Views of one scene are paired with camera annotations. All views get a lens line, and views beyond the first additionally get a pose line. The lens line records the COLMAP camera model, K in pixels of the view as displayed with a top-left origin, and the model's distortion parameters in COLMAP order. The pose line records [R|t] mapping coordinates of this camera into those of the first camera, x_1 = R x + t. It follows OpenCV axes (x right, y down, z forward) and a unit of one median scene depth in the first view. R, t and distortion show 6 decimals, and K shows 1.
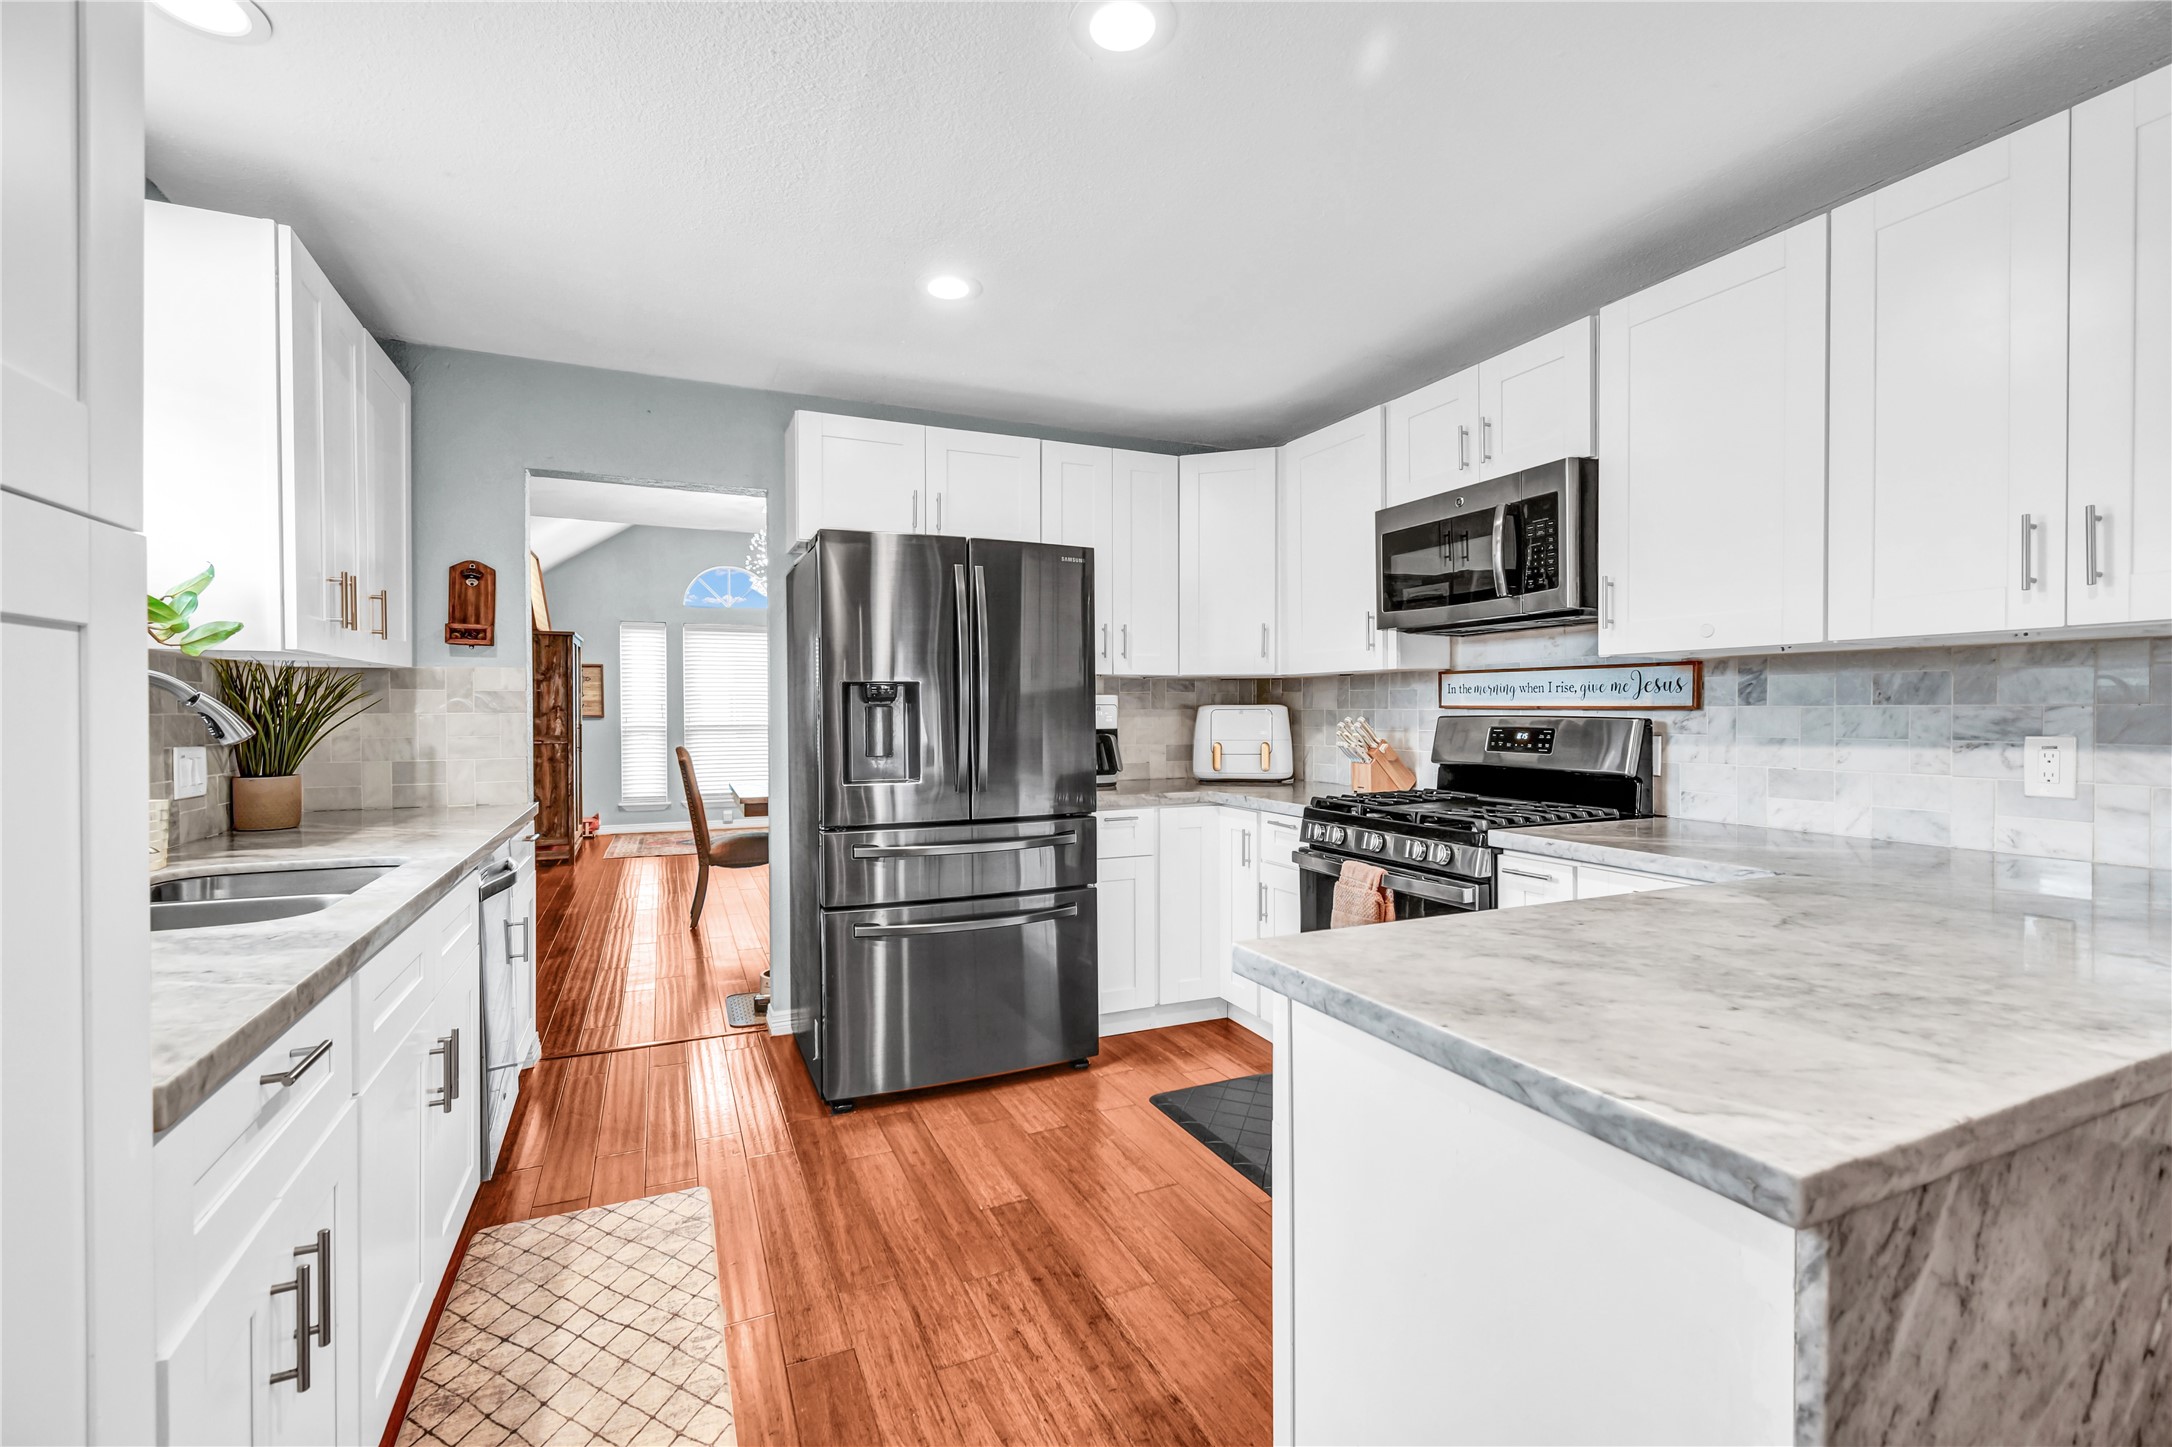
lens RADIAL K [[953.0, 0, 1093.0], [0, 953.0, 717.5], [0, 0, 1]] dist [-0.001115, 0.000360]
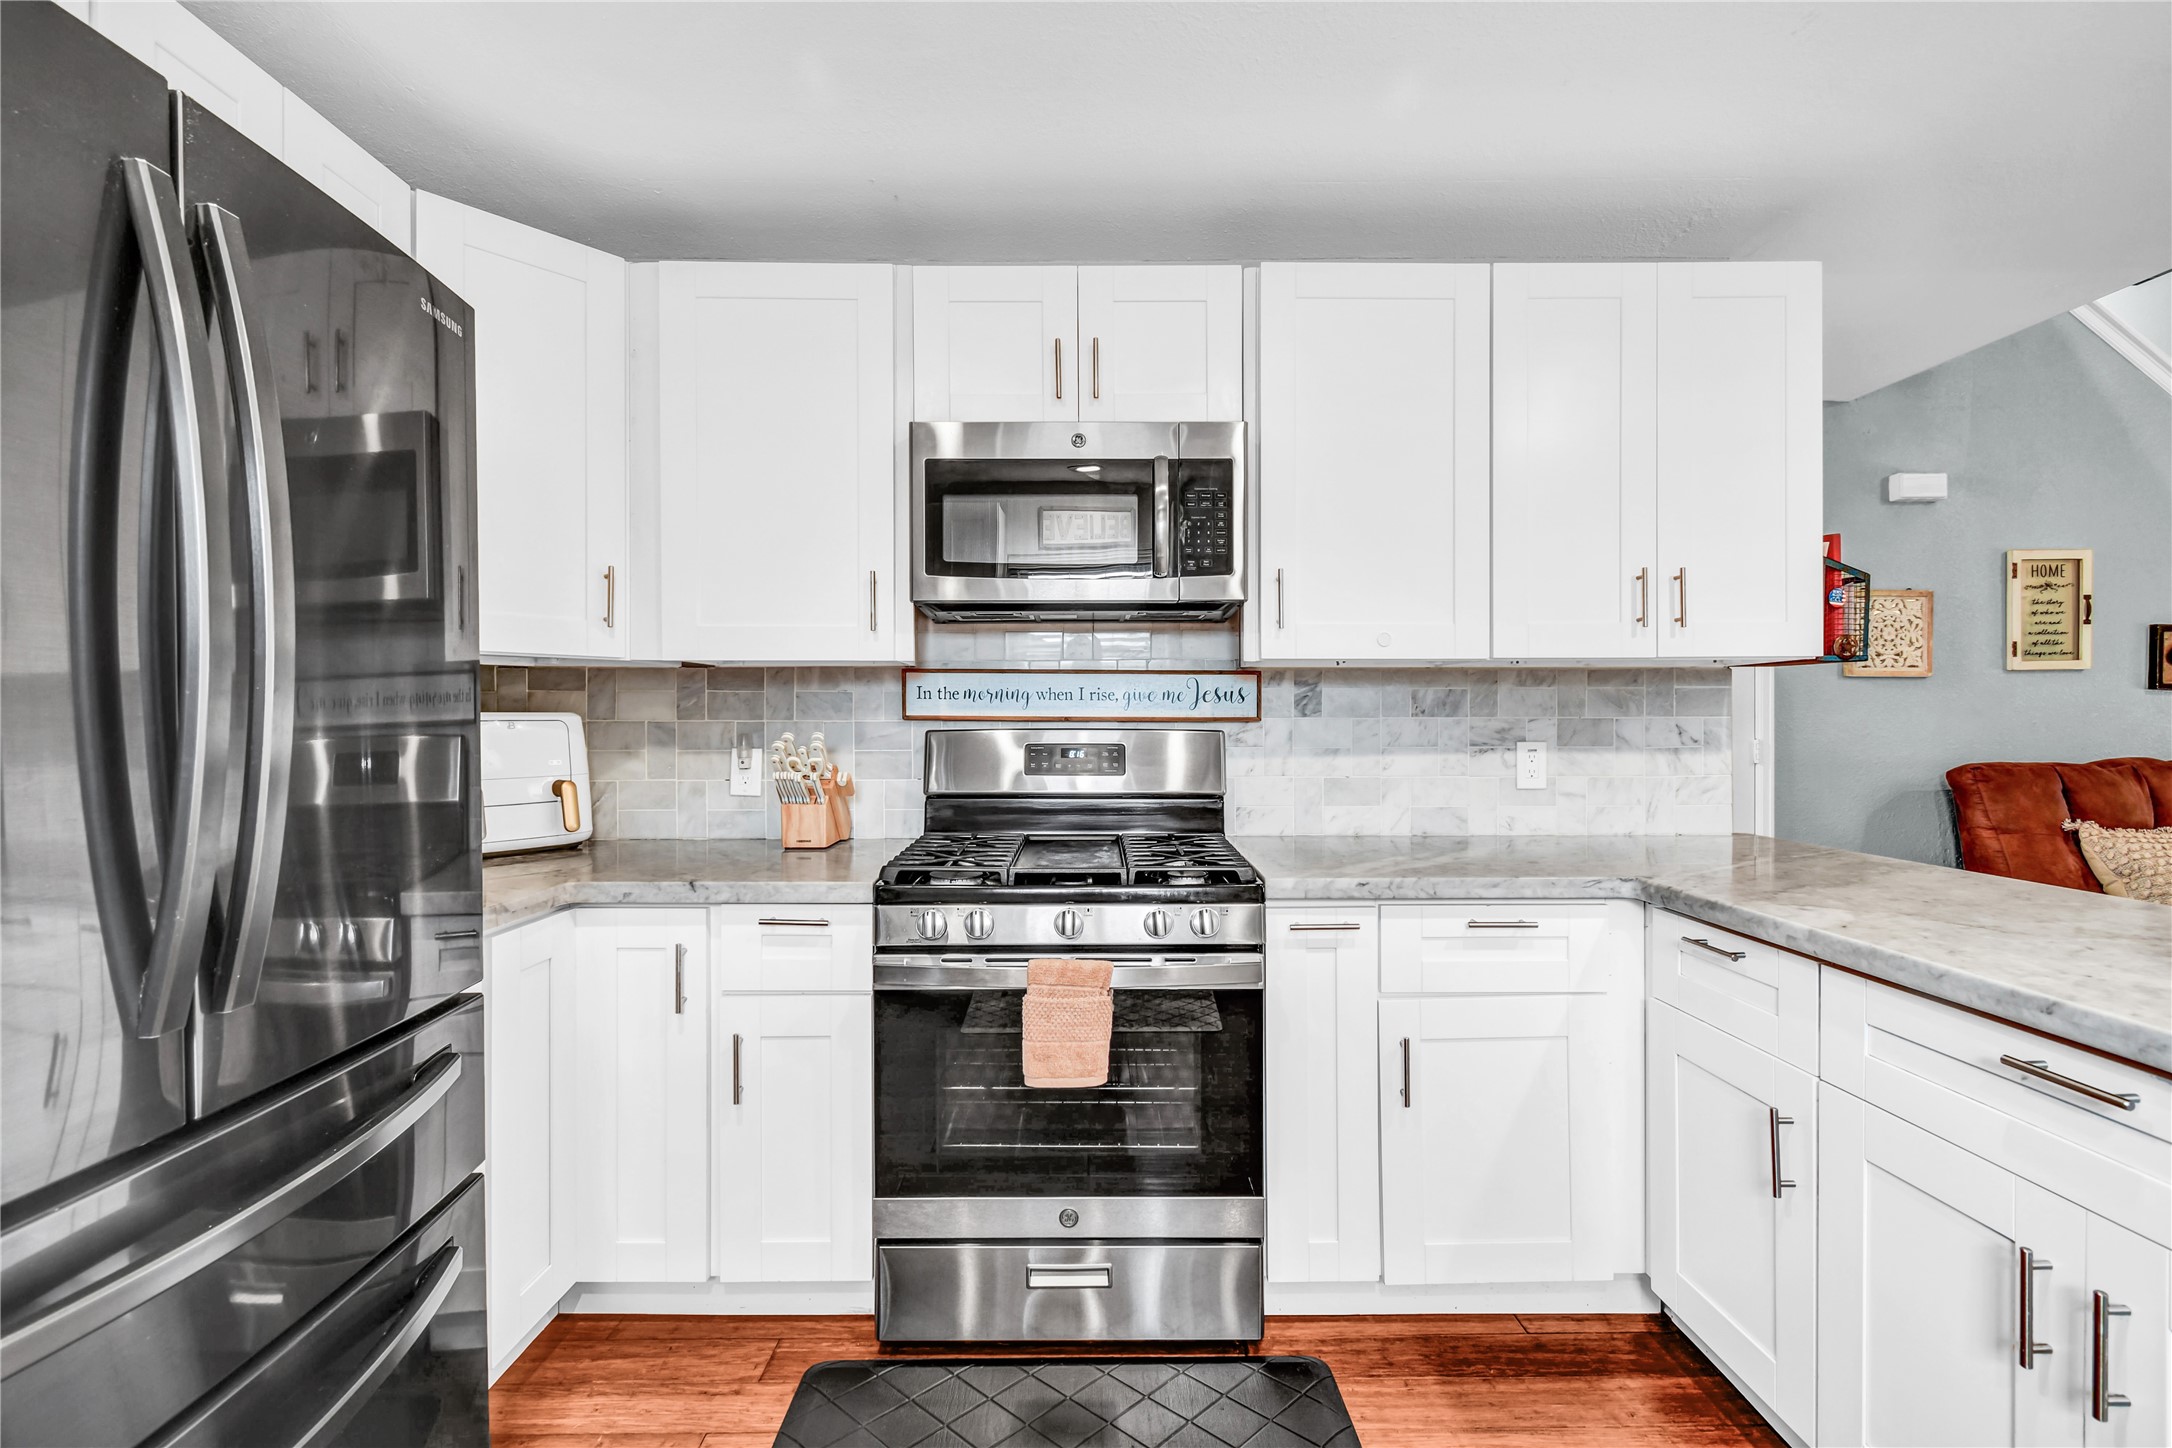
lens RADIAL K [[953.0, 0, 1083.0], [0, 953.0, 721.4], [0, 0, 1]] dist [-0.001115, 0.000360]
pose [[0.407482, 0.000162, 0.913213, -0.333454], [0.007995, 0.999961, -0.003745, -0.006056], [-0.913178, 0.008828, 0.407465, 0.799887]]
